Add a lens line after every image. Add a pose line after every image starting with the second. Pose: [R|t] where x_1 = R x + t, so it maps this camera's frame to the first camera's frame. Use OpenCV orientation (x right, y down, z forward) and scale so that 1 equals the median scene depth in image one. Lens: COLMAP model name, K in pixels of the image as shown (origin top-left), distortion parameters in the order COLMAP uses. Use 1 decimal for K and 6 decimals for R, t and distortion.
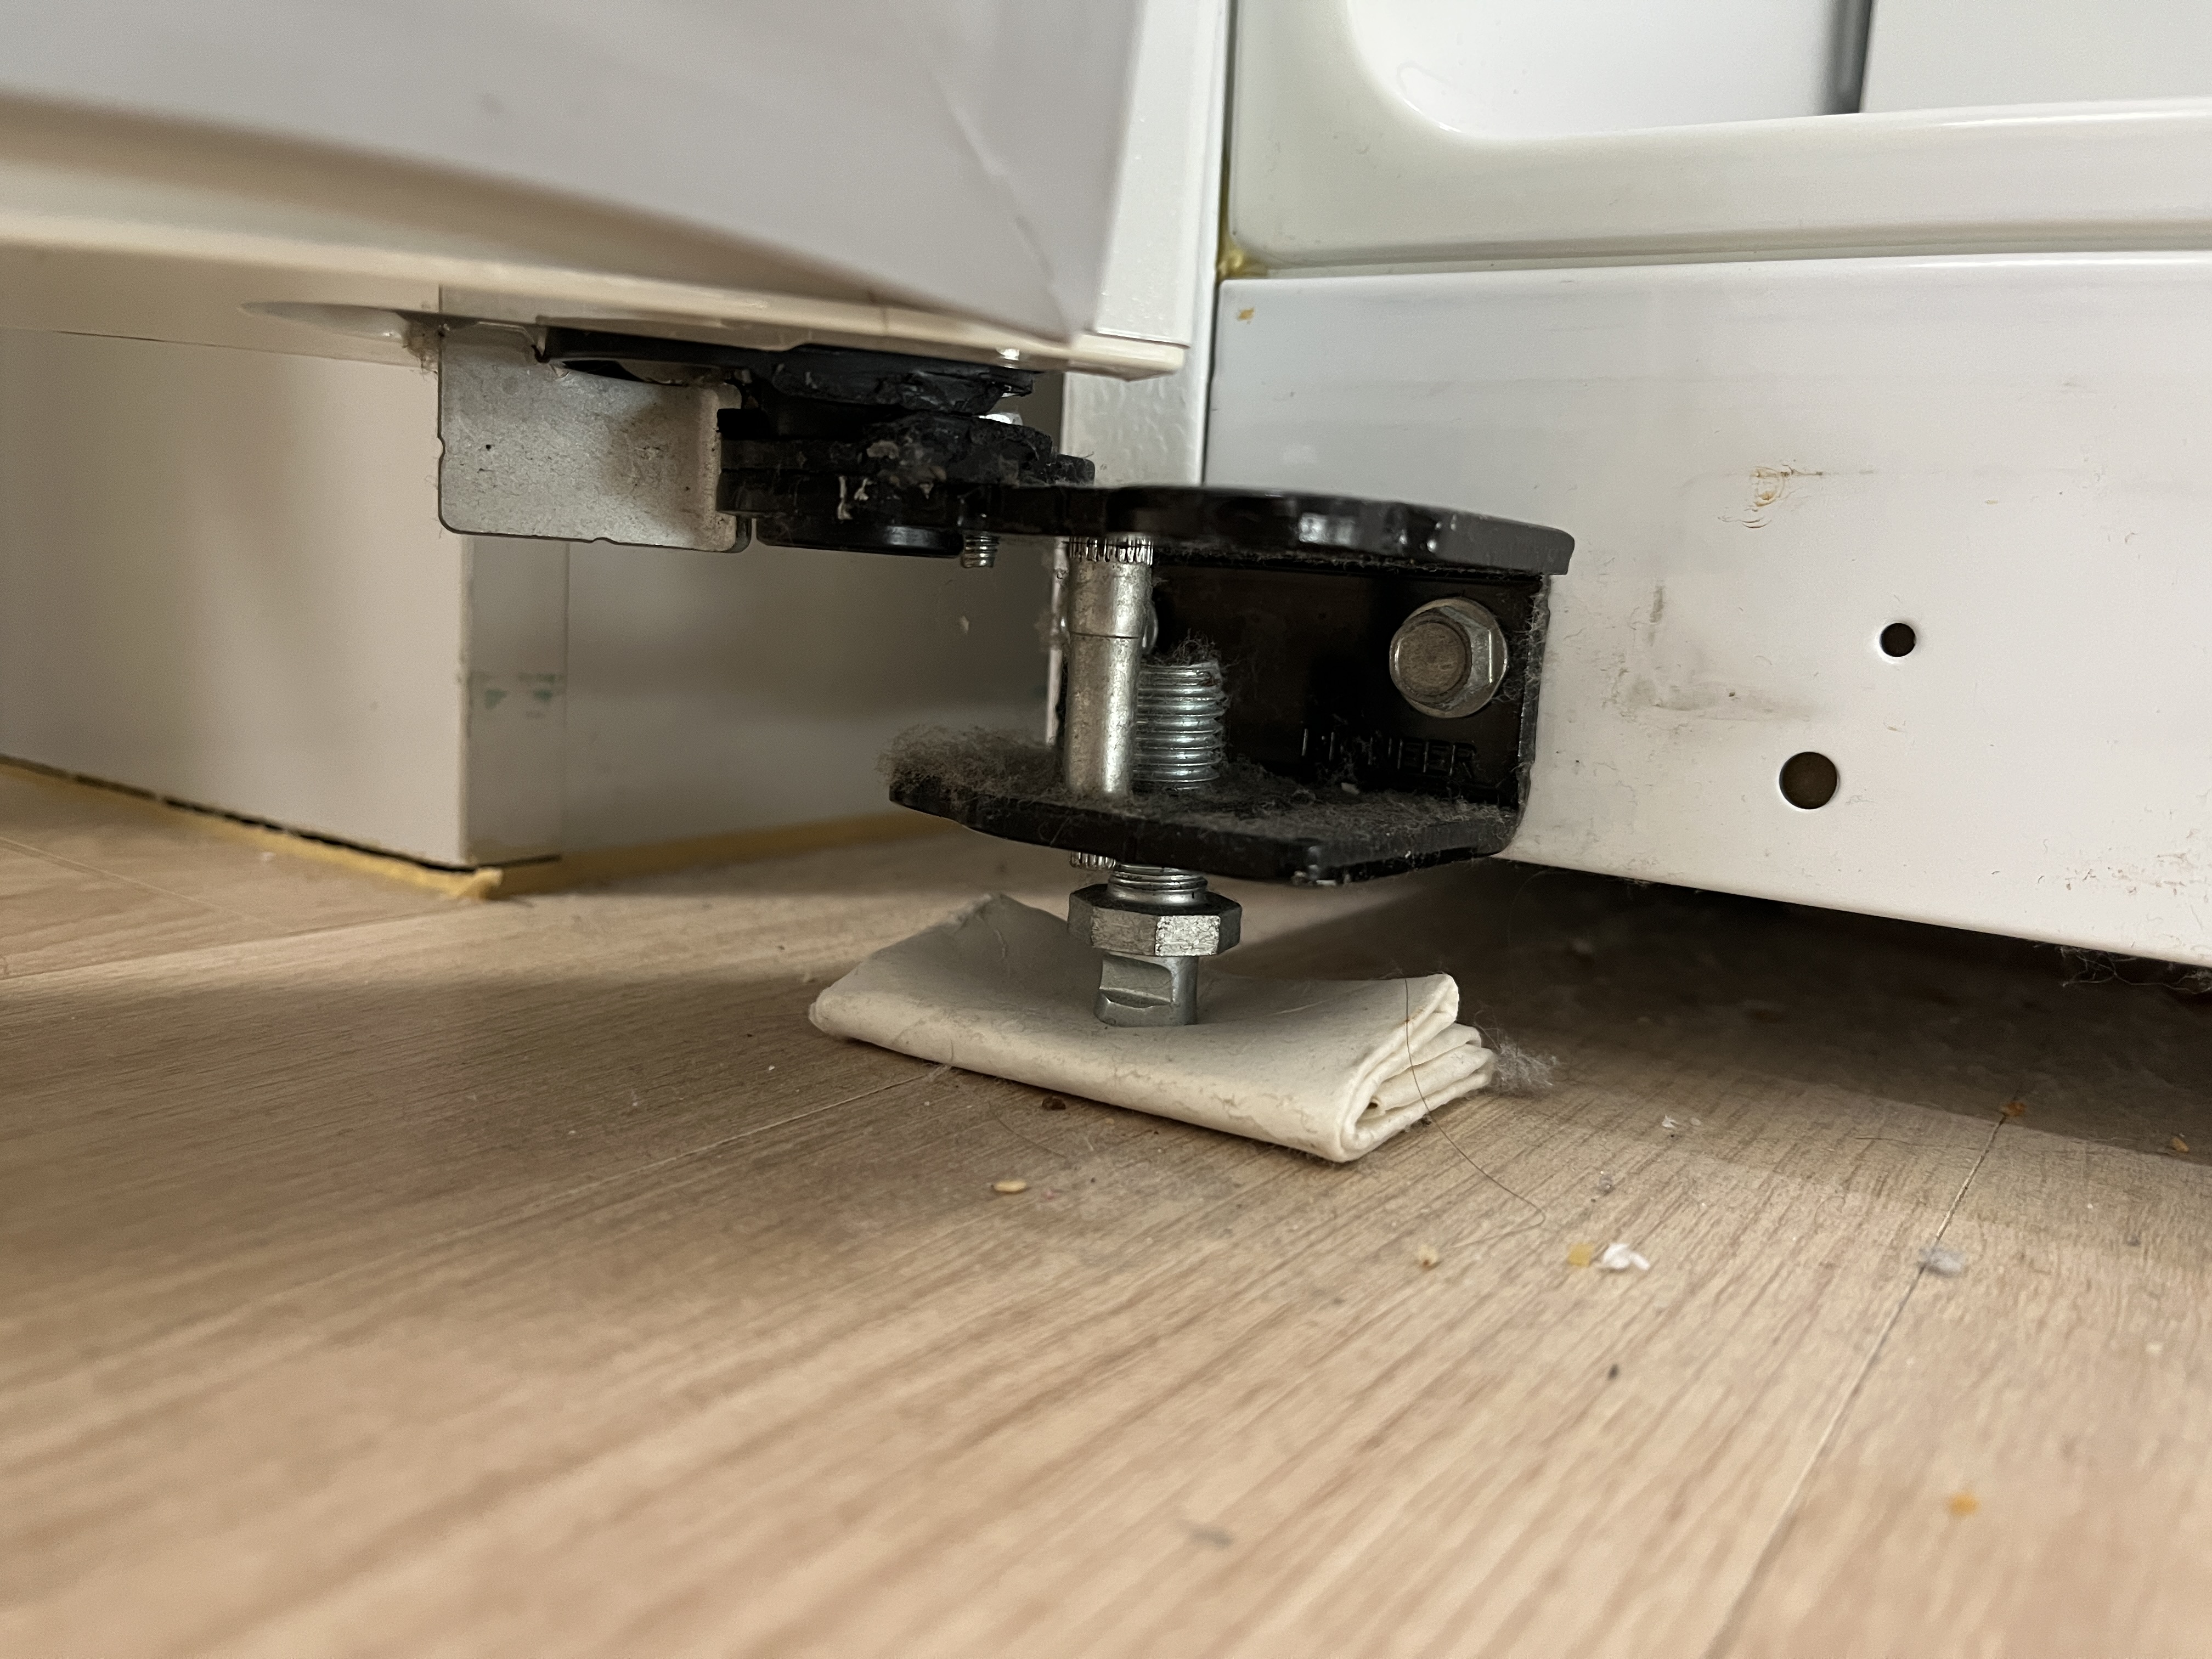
lens RADIAL K [[1796.7, 0, 1111.7], [0, 1796.7, 816.8], [0, 0, 1]] dist [0.022219, -0.084208]
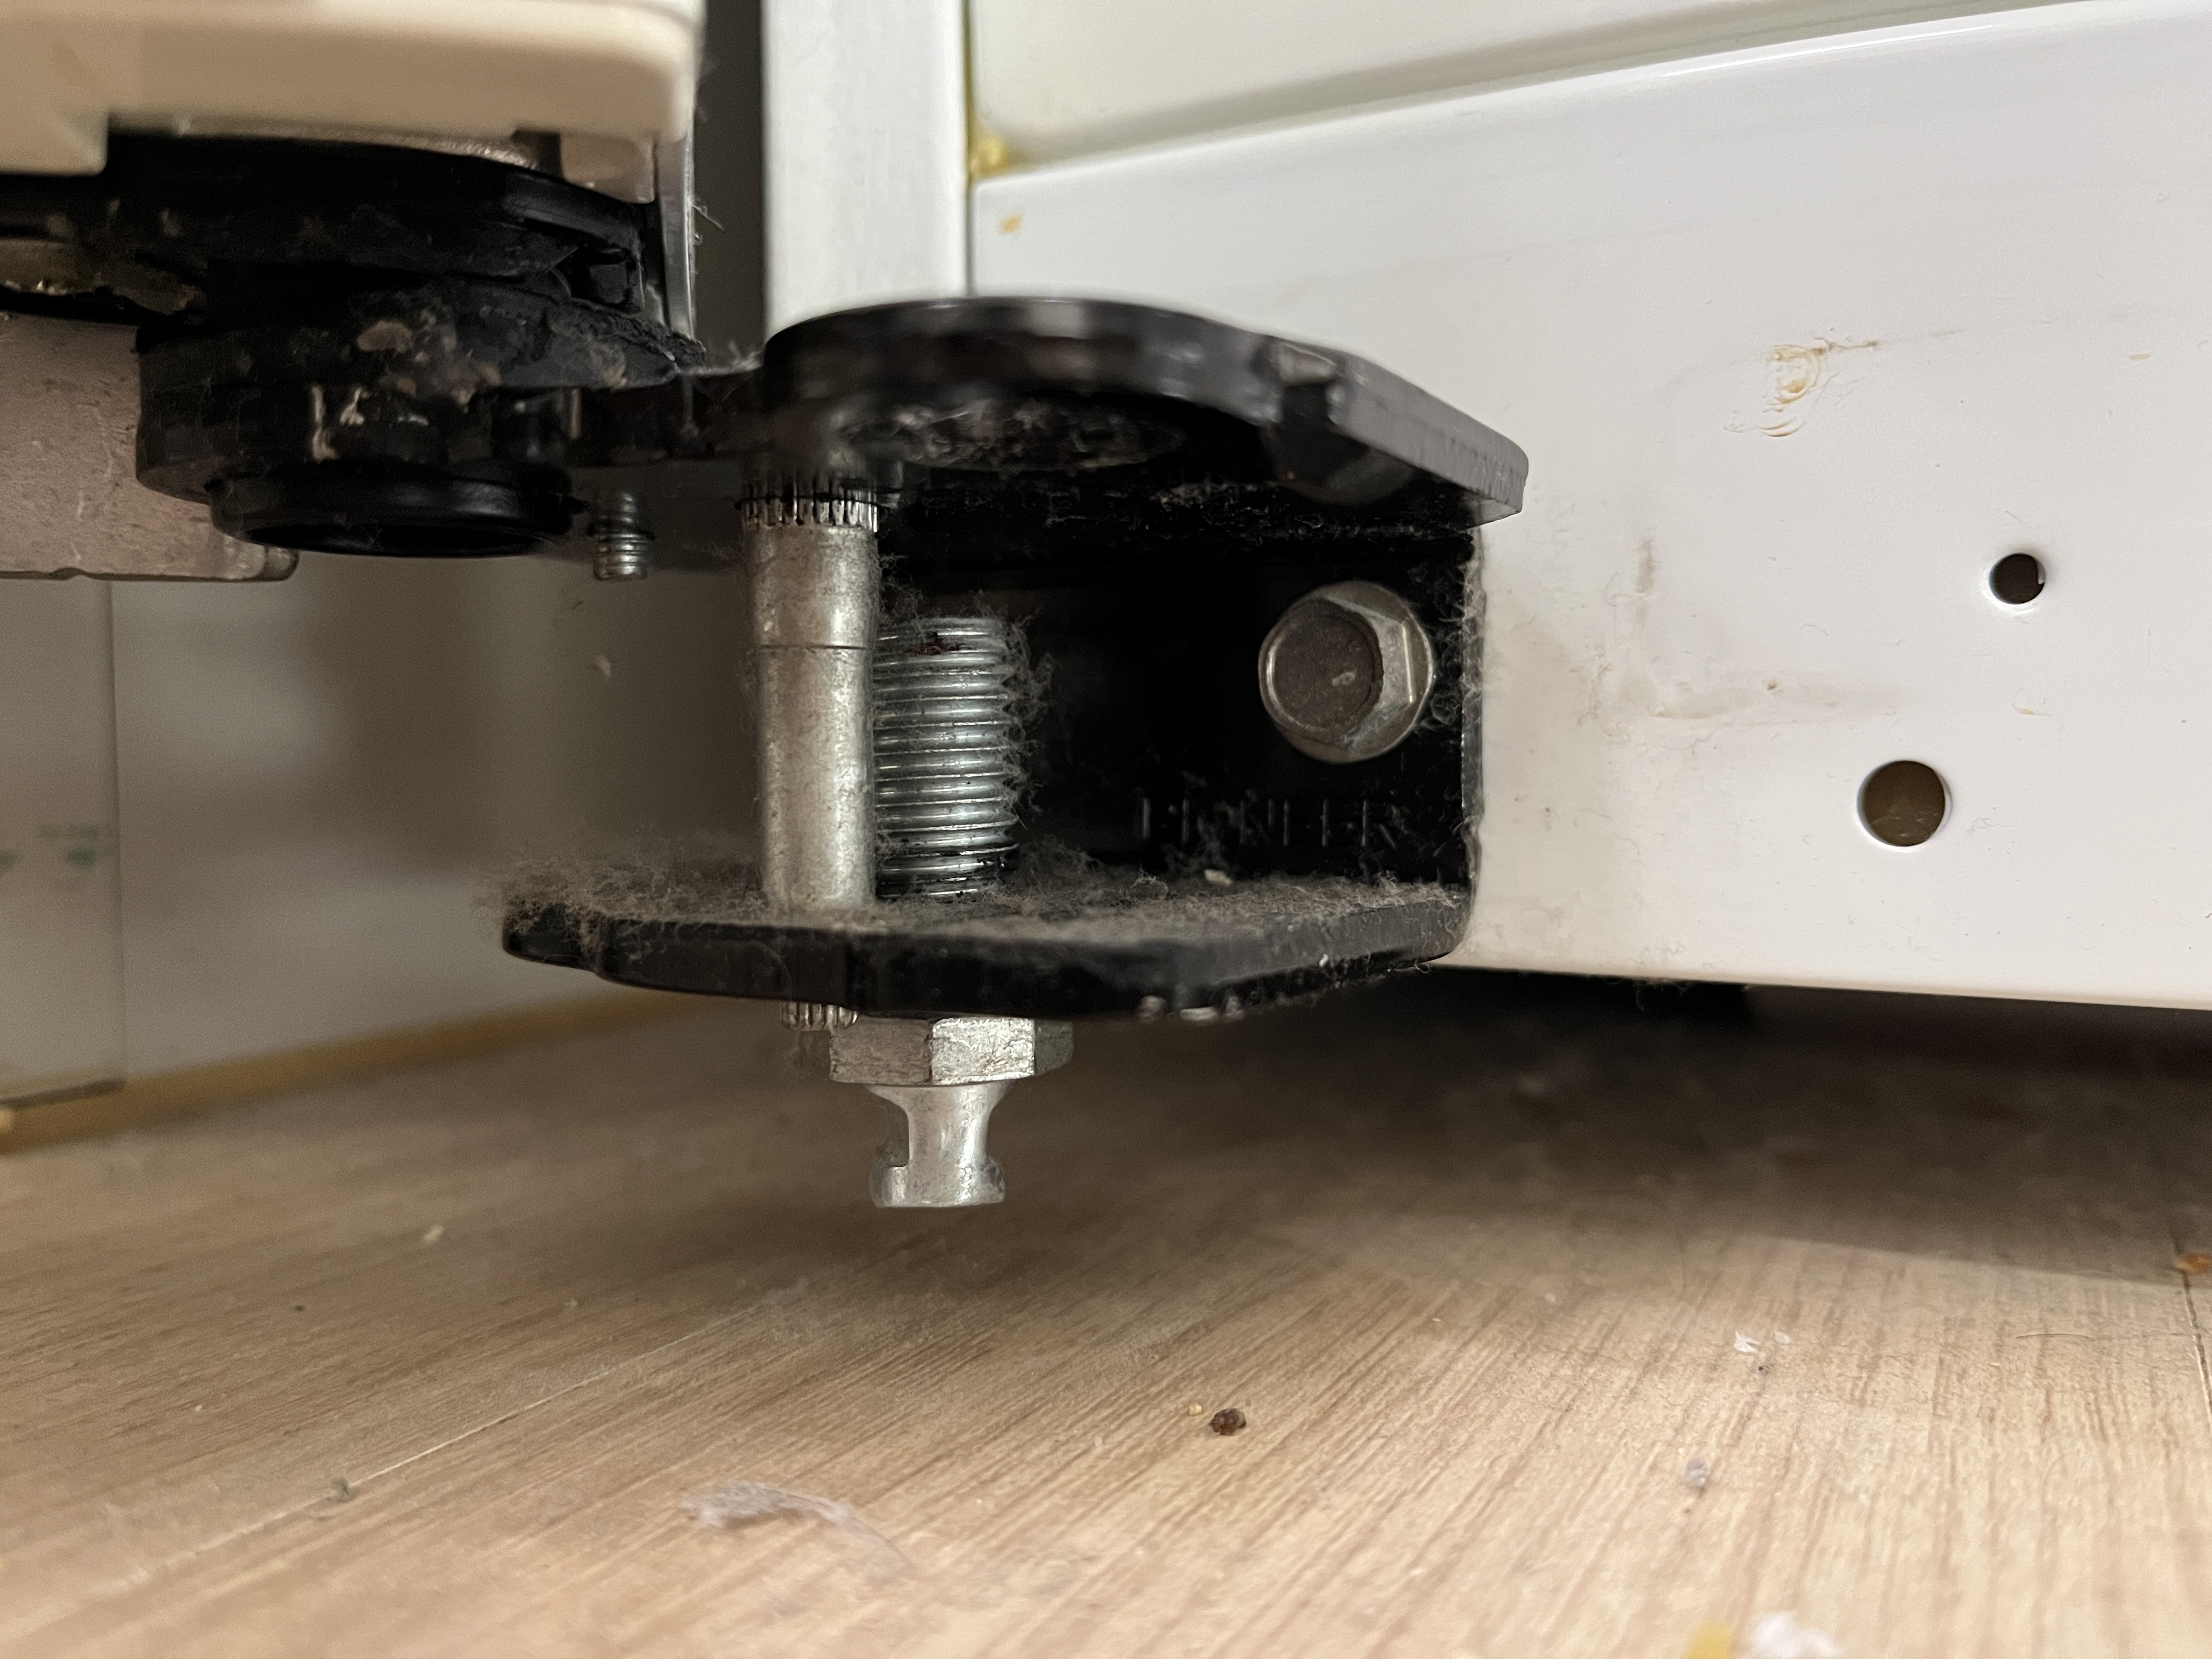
lens RADIAL K [[1796.7, 0, 1118.5], [0, 1796.7, 833.5], [0, 0, 1]] dist [0.022219, -0.084208]
pose [[0.993079, -0.075121, 0.090285, 0.040557], [0.082654, 0.993131, -0.082816, 0.022138], [-0.083444, 0.089705, 0.992467, 0.372388]]
